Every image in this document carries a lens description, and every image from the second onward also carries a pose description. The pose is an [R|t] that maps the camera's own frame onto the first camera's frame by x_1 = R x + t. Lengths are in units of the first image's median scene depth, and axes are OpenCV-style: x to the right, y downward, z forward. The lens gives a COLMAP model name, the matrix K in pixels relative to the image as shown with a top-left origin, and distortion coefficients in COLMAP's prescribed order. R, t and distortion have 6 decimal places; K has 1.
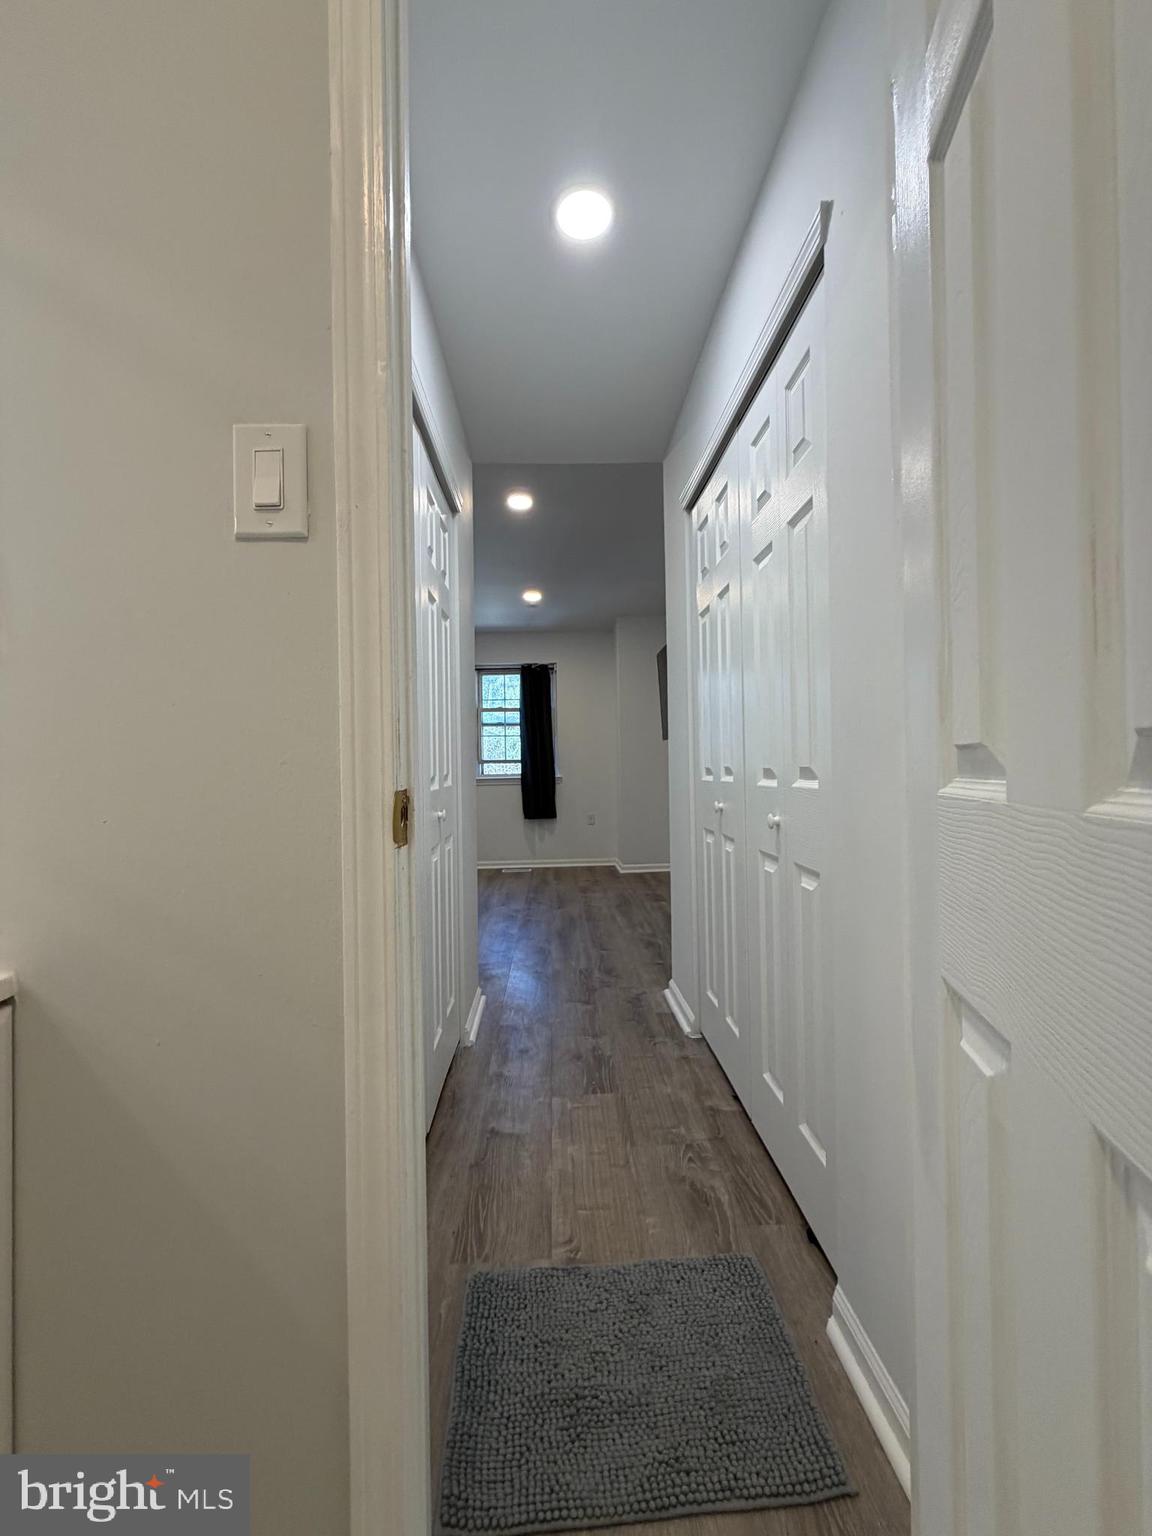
lens RADIAL K [[609.2, 0, 566.7], [0, 609.2, 758.2], [0, 0, 1]] dist [0.001002, -0.000638]
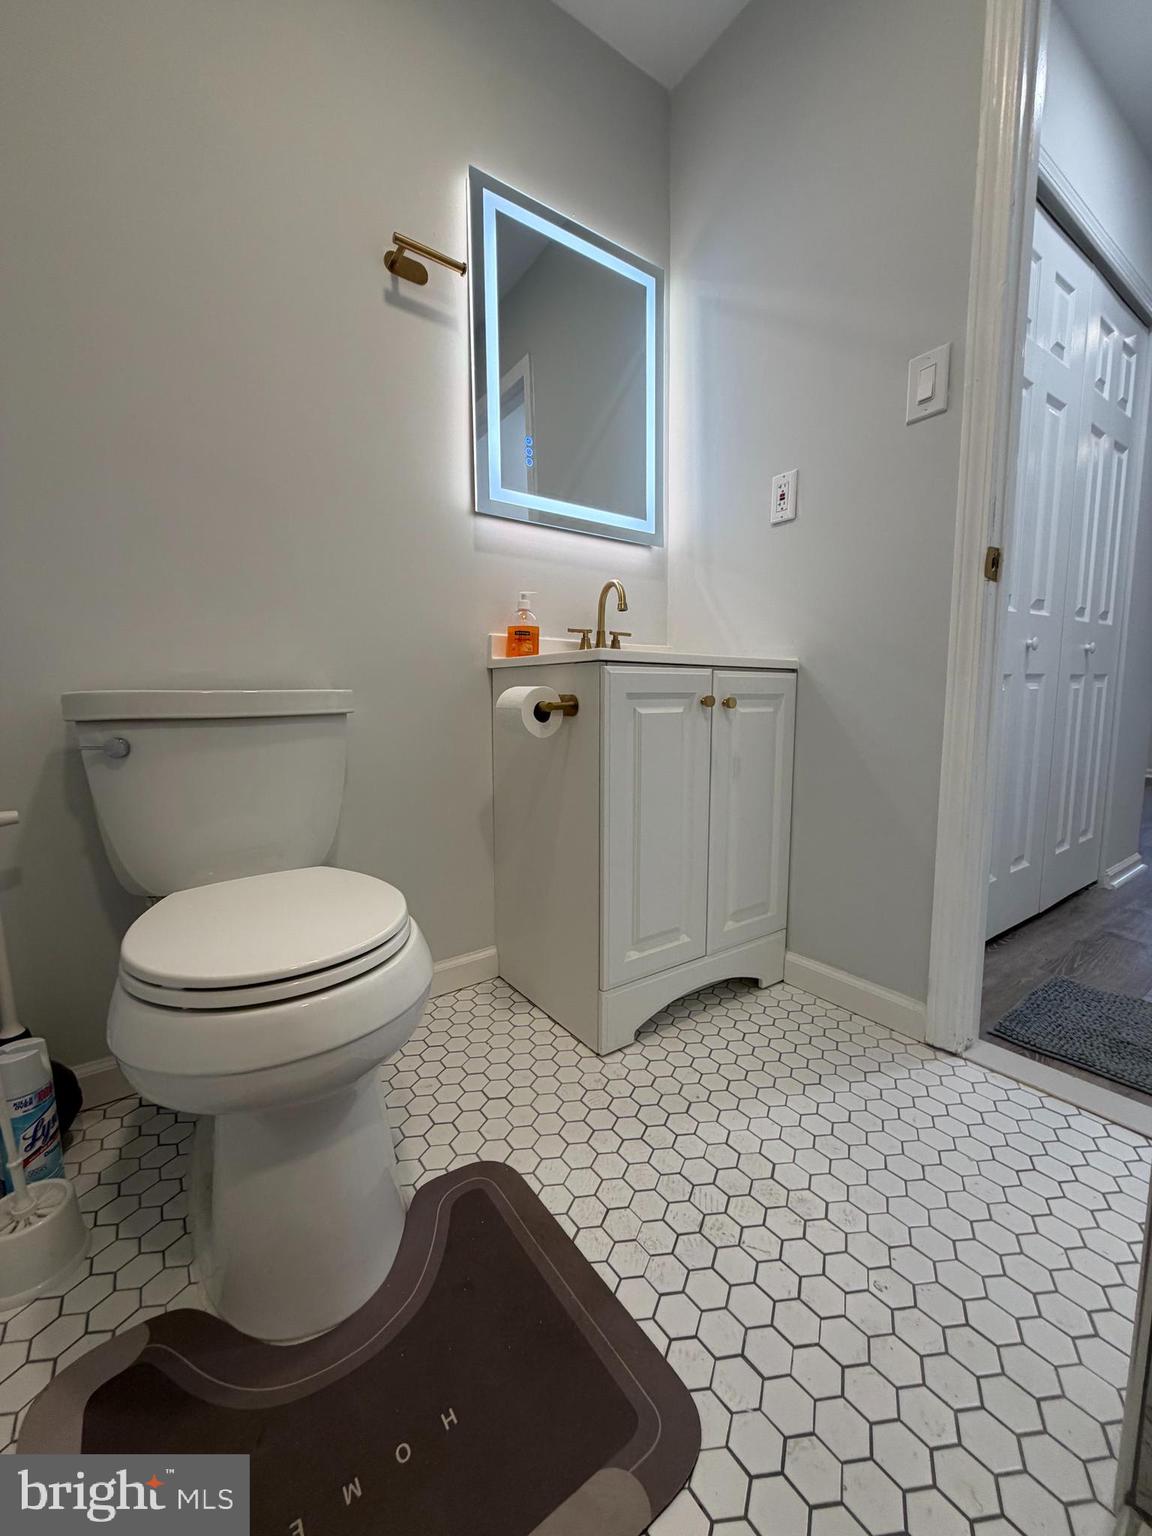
lens RADIAL K [[609.2, 0, 576.4], [0, 609.2, 767.3], [0, 0, 1]] dist [0.001002, -0.000638]
pose [[0.554169, 0.109809, -0.825130, 0.559182], [0.006623, 0.990648, 0.136285, 0.423244], [0.832378, -0.080990, 0.548259, -0.964685]]
